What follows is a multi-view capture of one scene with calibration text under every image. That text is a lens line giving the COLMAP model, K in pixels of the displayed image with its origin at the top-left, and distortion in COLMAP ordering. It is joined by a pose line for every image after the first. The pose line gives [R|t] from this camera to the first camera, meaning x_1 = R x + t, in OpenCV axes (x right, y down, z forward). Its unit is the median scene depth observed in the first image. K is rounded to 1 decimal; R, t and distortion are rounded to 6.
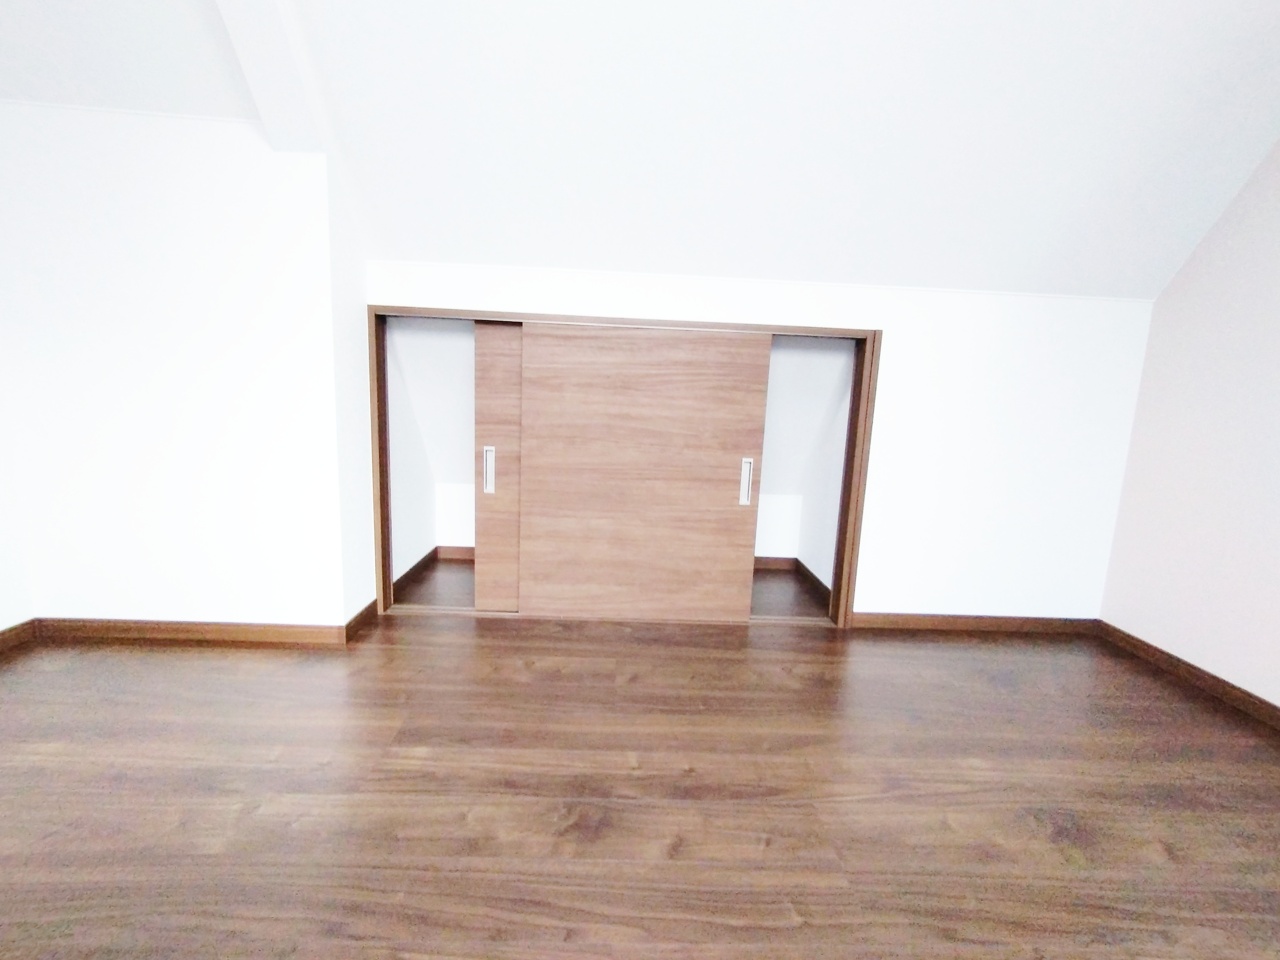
lens RADIAL K [[585.6, 0, 640.8], [0, 585.6, 483.6], [0, 0, 1]] dist [-0.002568, 0.001662]
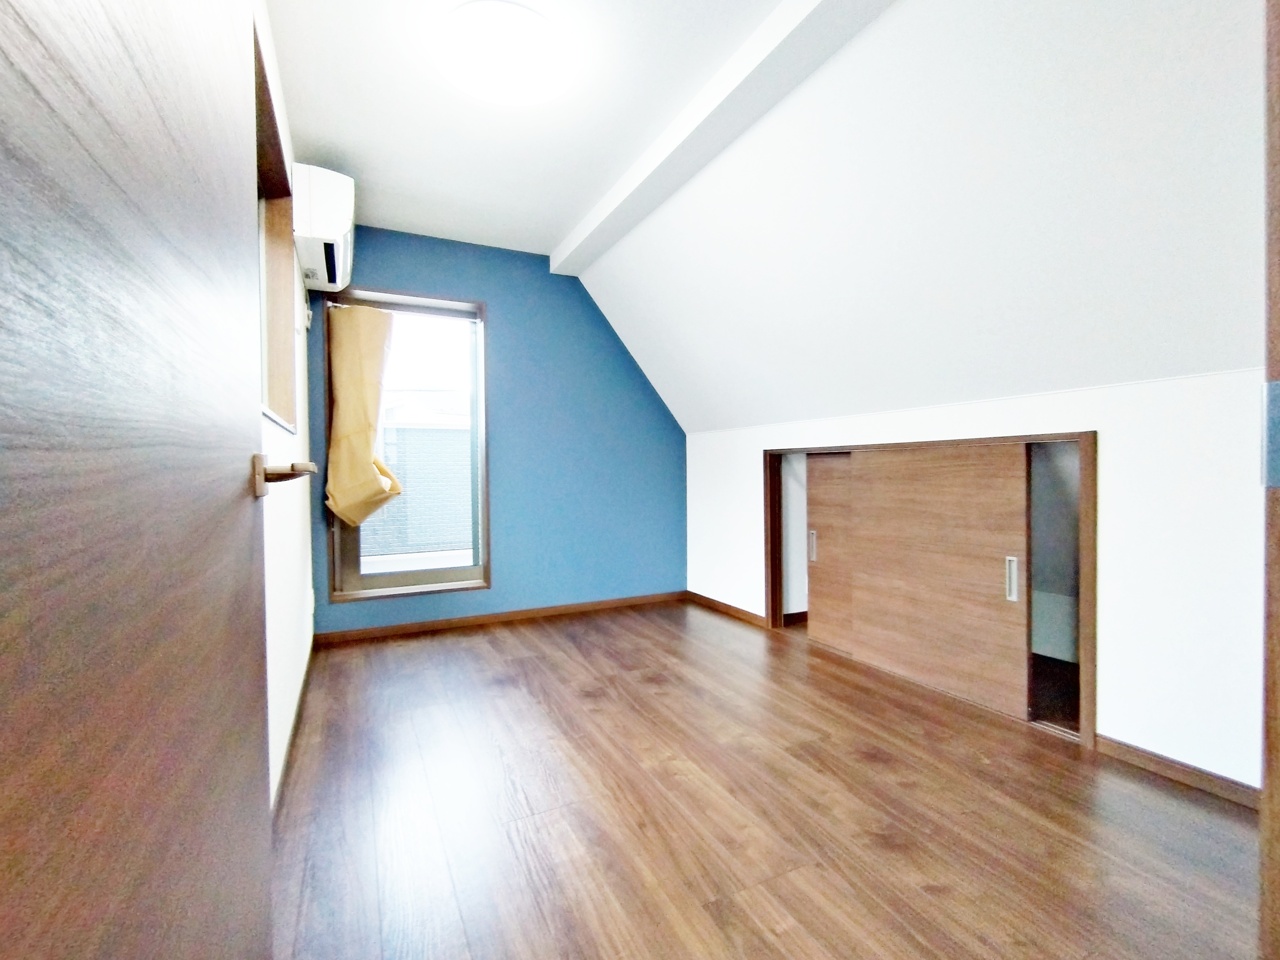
lens RADIAL K [[585.6, 0, 643.9], [0, 585.6, 475.7], [0, 0, 1]] dist [-0.002568, 0.001662]
pose [[0.411356, -0.046017, -0.910312, 0.889226], [-0.124758, 0.986483, -0.106243, 0.040110], [0.902896, 0.157273, 0.400055, -0.059915]]
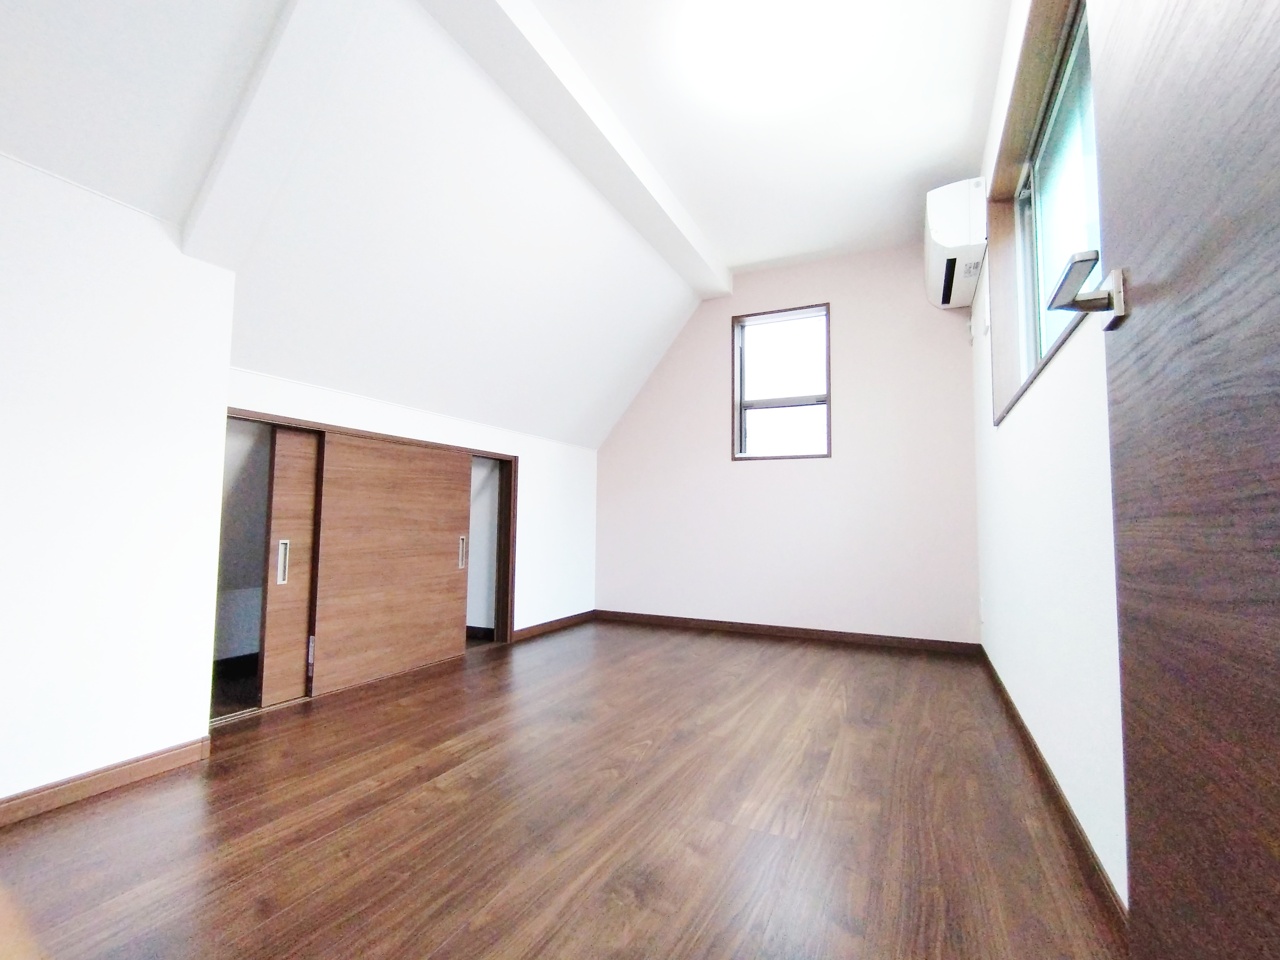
lens RADIAL K [[585.6, 0, 652.4], [0, 585.6, 479.4], [0, 0, 1]] dist [-0.002568, 0.001662]
pose [[0.447385, 0.022979, 0.894046, -0.916223], [0.160743, 0.981325, -0.105658, 0.049281], [-0.879777, 0.190982, 0.435336, -0.084173]]
